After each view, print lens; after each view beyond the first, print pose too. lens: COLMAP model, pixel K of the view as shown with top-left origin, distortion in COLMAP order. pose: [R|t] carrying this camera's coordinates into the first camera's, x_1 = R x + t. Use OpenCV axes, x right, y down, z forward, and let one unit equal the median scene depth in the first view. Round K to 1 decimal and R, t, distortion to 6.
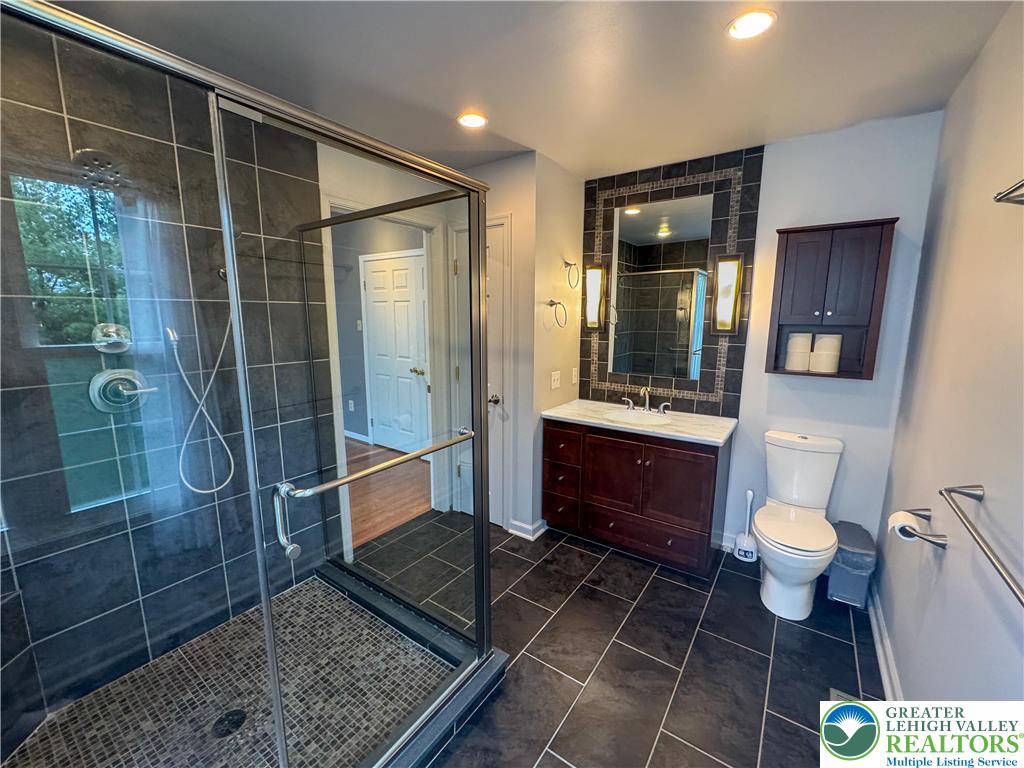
lens RADIAL K [[417.1, 0, 514.7], [0, 417.1, 383.5], [0, 0, 1]] dist [-0.000195, -0.000224]
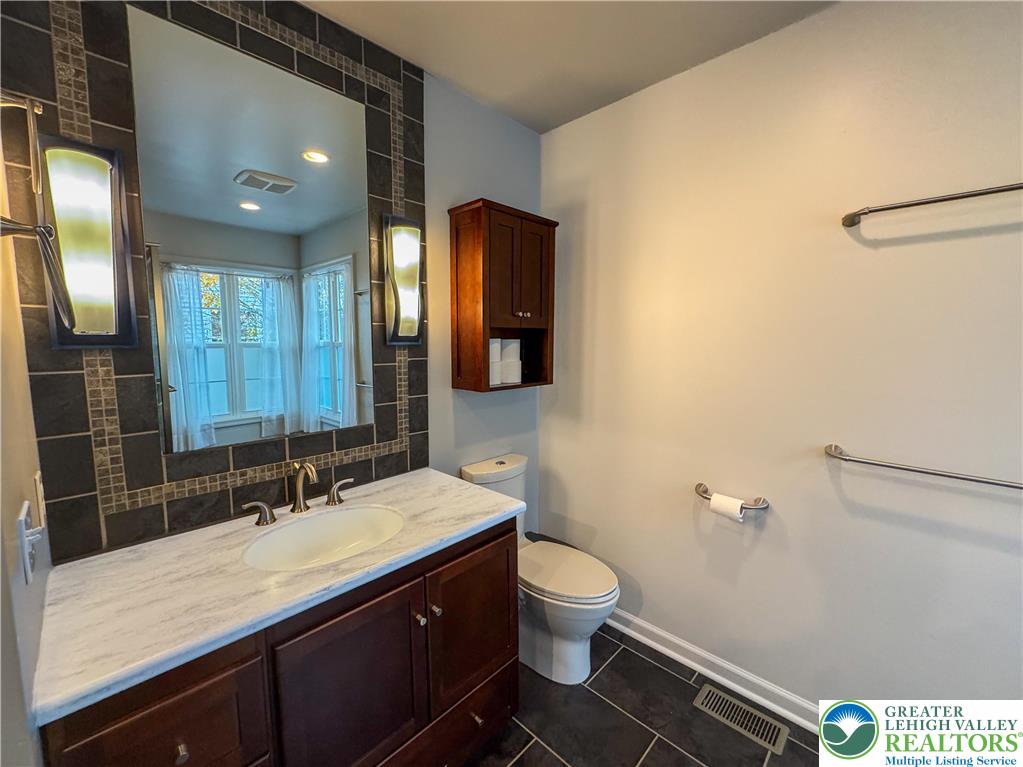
lens RADIAL K [[416.7, 0, 510.1], [0, 416.7, 382.9], [0, 0, 1]] dist [-0.000195, -0.000224]
pose [[0.162958, -0.105207, 0.981008, -0.101690], [0.161631, 0.983712, 0.078648, -0.083673], [-0.973304, 0.145745, 0.177309, 0.739687]]
